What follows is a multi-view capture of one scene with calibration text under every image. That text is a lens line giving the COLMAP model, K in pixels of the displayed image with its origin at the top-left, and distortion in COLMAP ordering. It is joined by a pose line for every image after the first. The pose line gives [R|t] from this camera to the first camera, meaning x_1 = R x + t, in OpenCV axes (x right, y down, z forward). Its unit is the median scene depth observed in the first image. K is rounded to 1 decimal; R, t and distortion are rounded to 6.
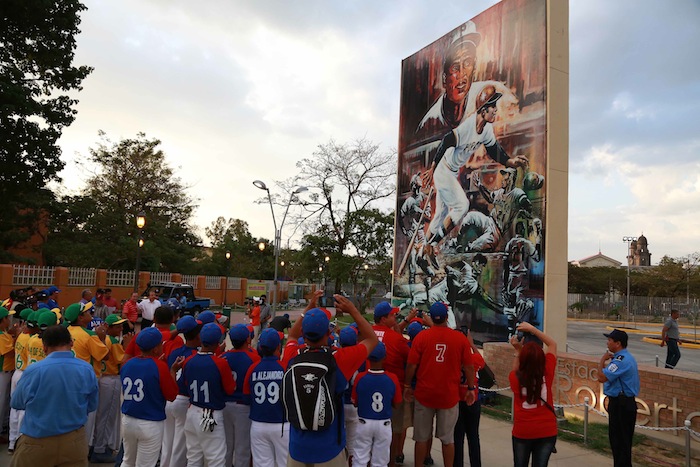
lens RADIAL K [[550.3, 0, 335.9], [0, 550.3, 229.6], [0, 0, 1]] dist [-0.066935, 0.045663]
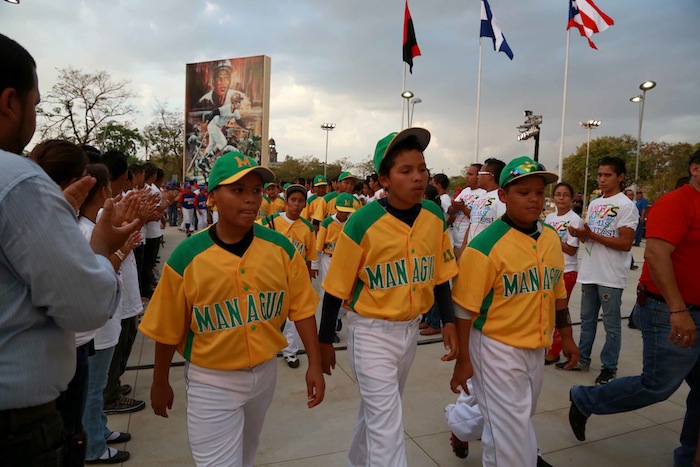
lens RADIAL K [[496.4, 0, 354.4], [0, 496.4, 230.0], [0, 0, 1]] dist [-0.109089, 0.047467]
pose [[0.775164, -0.073678, 0.627449, -0.645051], [-0.057530, 0.980817, 0.186246, -0.094131], [-0.629136, -0.180468, 0.756055, -0.954748]]
